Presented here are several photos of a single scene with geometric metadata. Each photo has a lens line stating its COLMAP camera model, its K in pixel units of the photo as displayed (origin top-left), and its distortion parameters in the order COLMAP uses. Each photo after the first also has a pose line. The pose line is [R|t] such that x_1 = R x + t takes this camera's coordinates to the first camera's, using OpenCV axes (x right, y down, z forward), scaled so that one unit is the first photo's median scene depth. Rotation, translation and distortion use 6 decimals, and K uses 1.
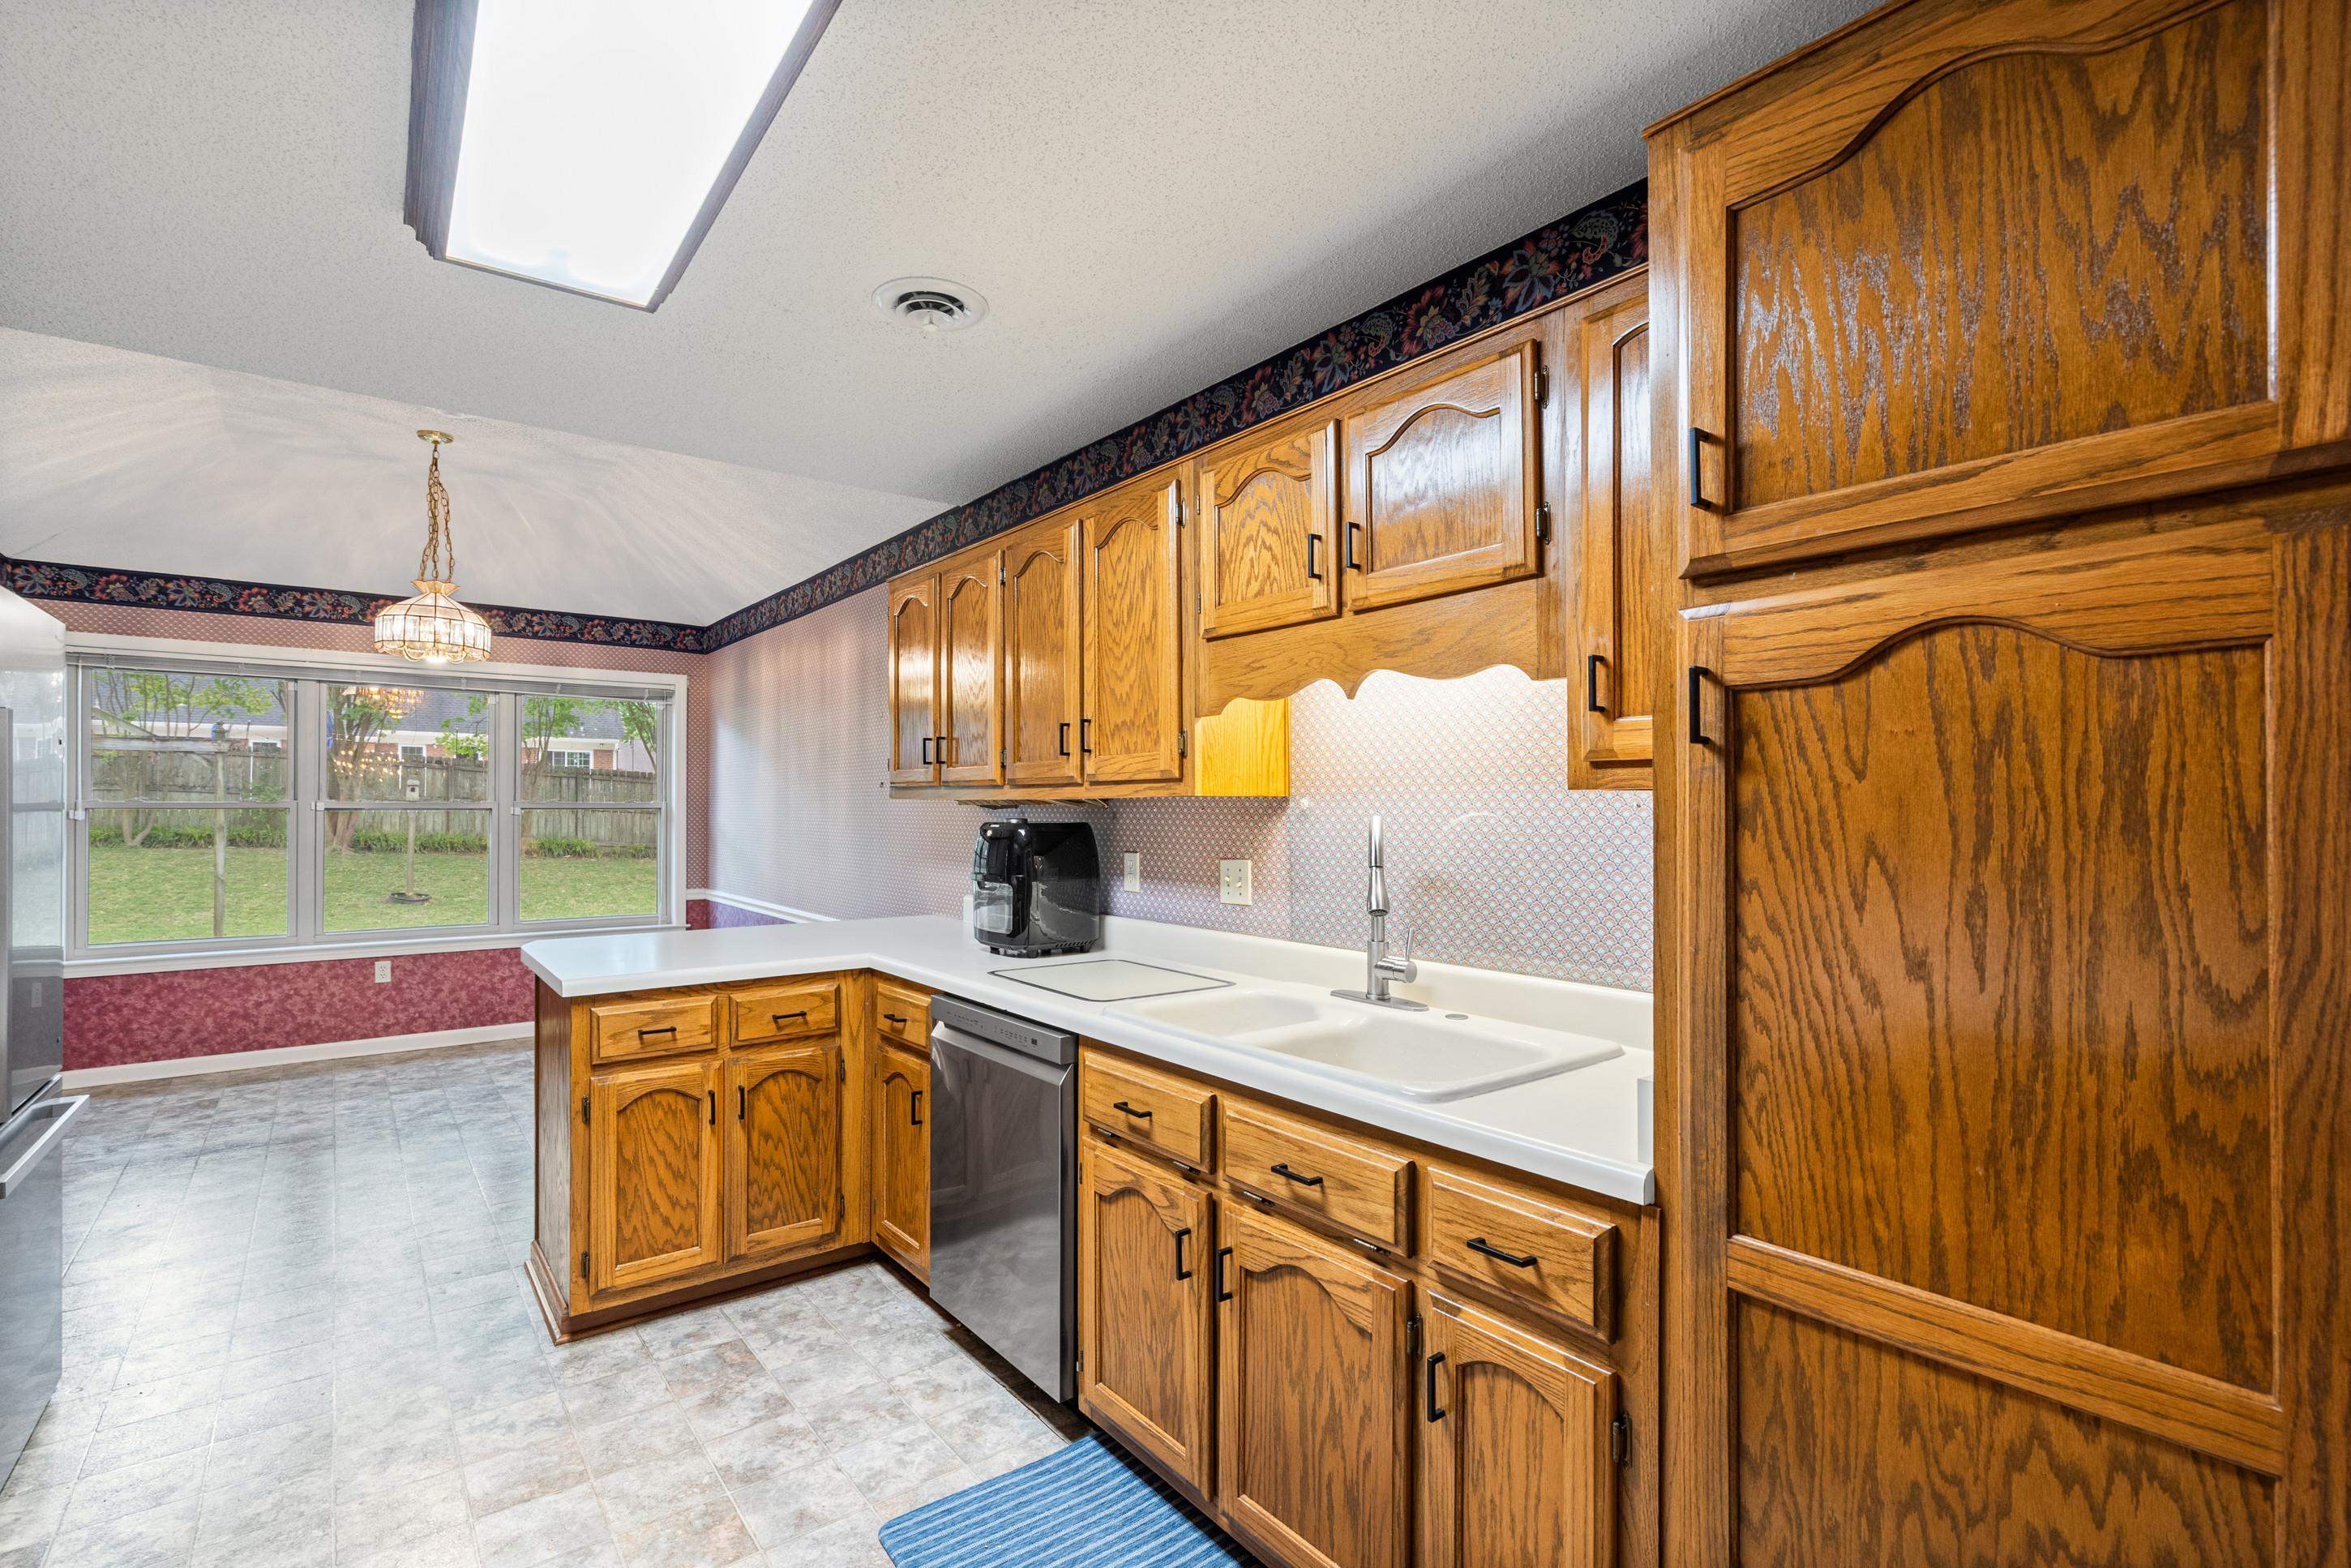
lens RADIAL K [[1088.9, 0, 1148.2], [0, 1088.9, 796.1], [0, 0, 1]] dist [0.017492, -0.003274]
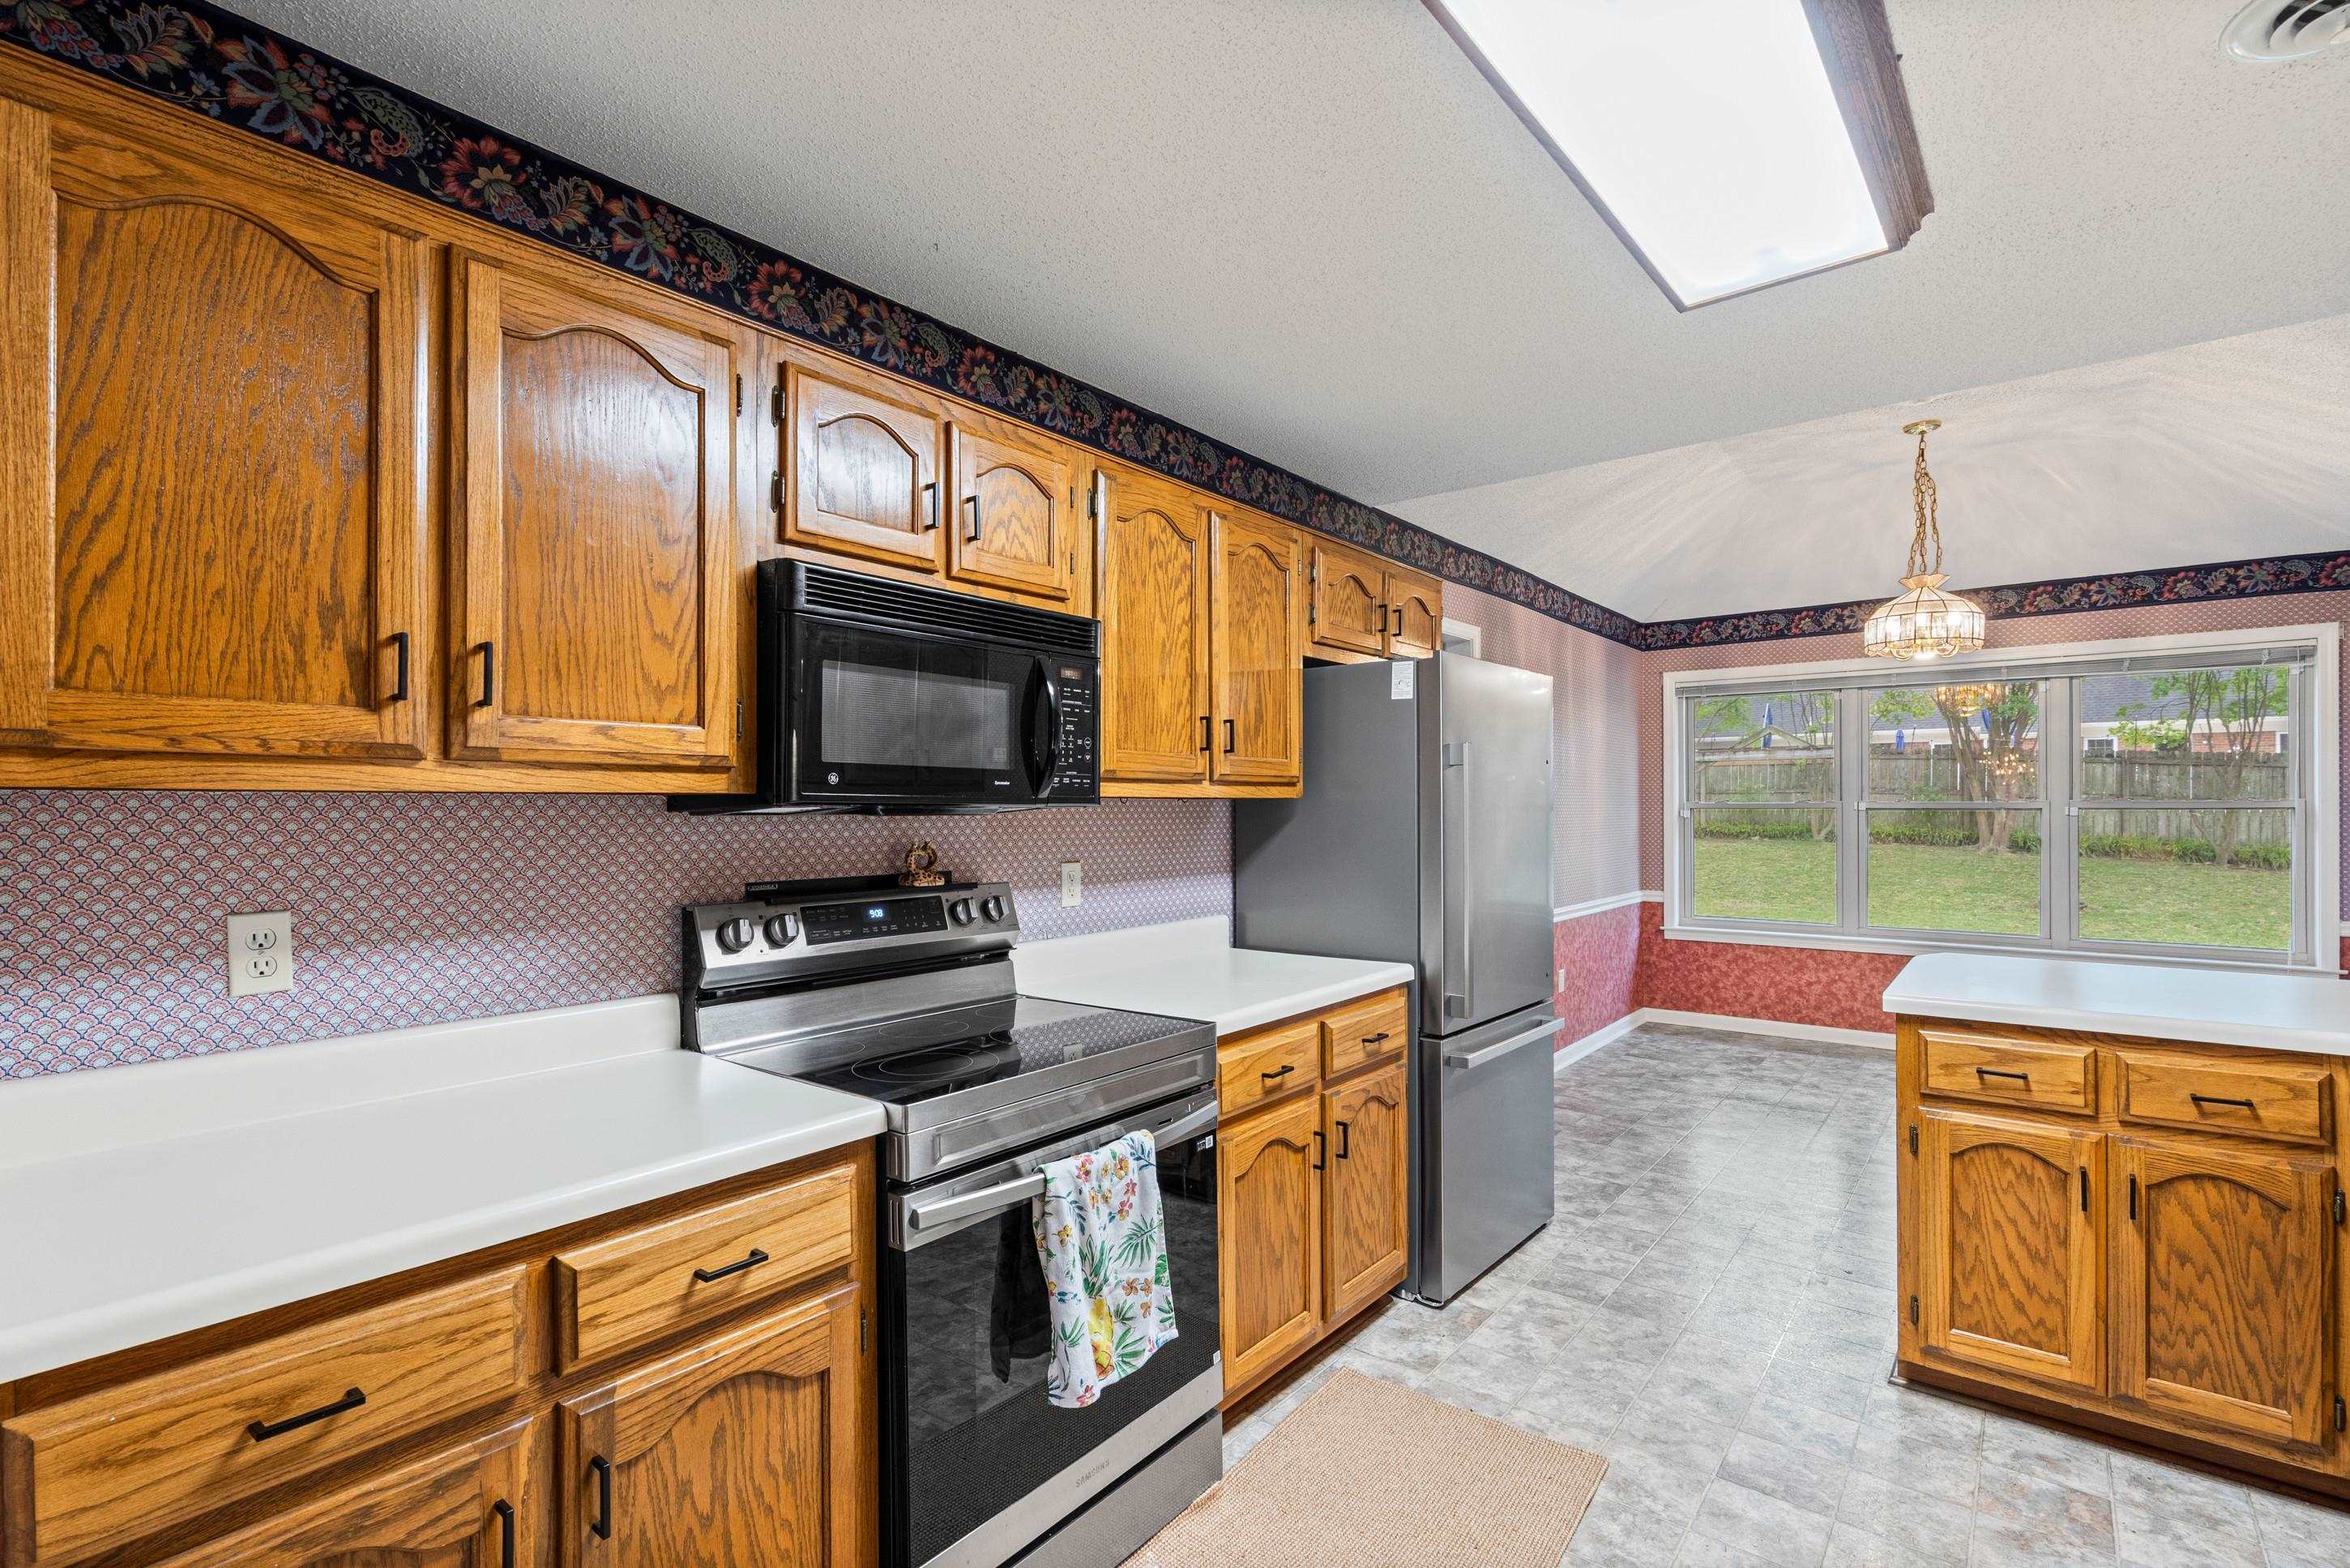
lens RADIAL K [[1088.4, 0, 1147.7], [0, 1088.4, 796.1], [0, 0, 1]] dist [0.017492, -0.003274]
pose [[0.239765, -0.011293, -0.970765, 0.204756], [0.012146, 0.999889, -0.008632, 0.000421], [0.970755, -0.009721, 0.239875, 0.151392]]
